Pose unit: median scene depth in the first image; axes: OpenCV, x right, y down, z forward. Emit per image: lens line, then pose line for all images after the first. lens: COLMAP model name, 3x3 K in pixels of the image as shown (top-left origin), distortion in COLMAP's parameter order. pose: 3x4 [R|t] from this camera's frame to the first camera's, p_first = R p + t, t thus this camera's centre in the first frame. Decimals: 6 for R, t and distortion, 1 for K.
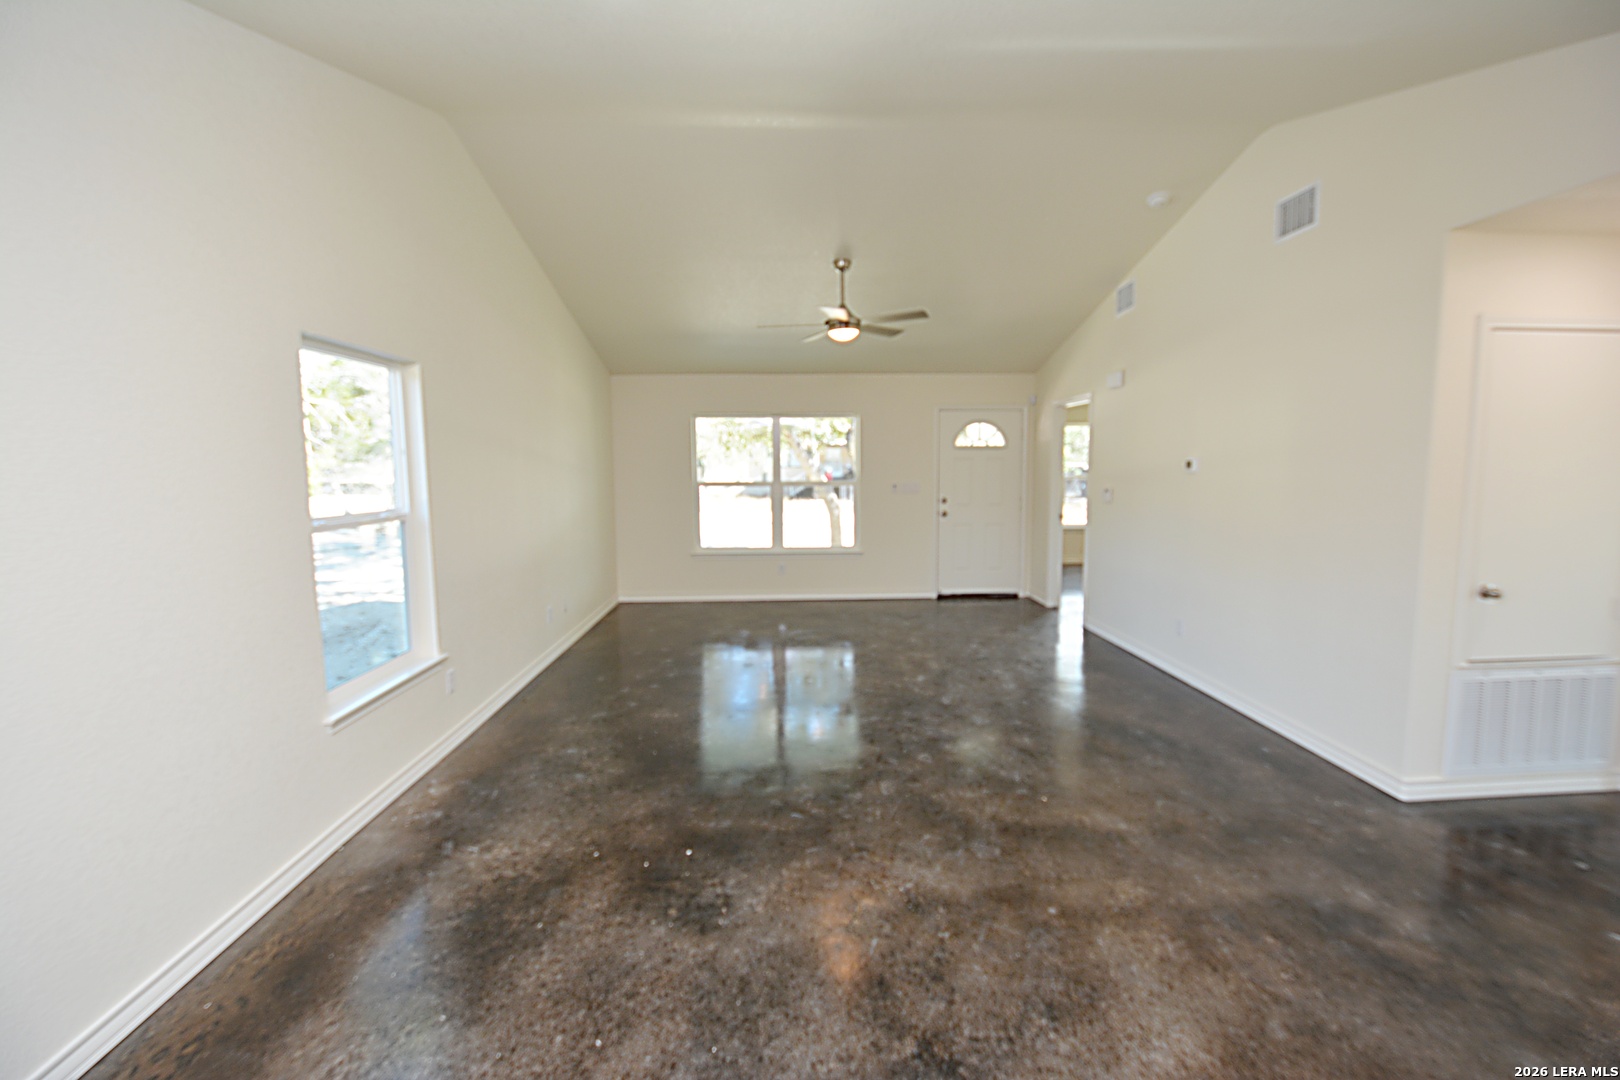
lens RADIAL K [[722.1, 0, 823.3], [0, 722.1, 533.3], [0, 0, 1]] dist [-0.001654, -0.000158]
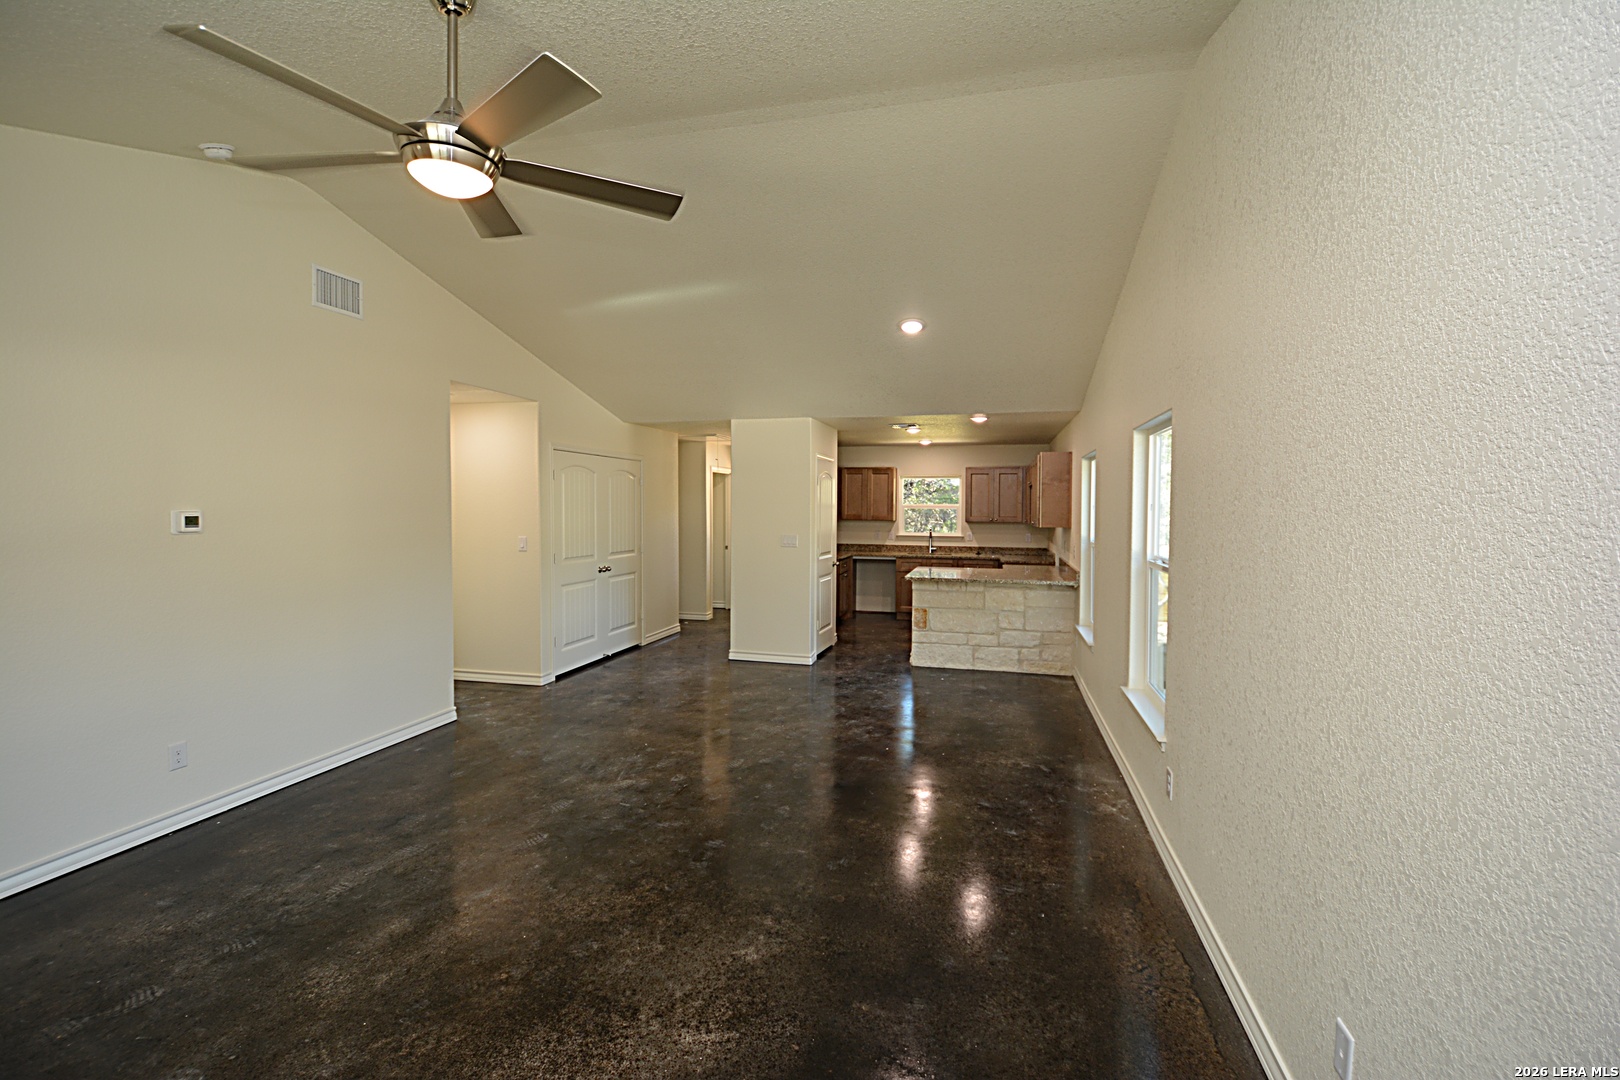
lens RADIAL K [[722.1, 0, 815.4], [0, 722.1, 538.3], [0, 0, 1]] dist [-0.001654, -0.000158]
pose [[-0.957093, -0.012537, 0.289510, -0.436568], [0.028278, 0.990254, 0.136369, -0.232193], [-0.288398, 0.138705, -0.947411, 2.220701]]
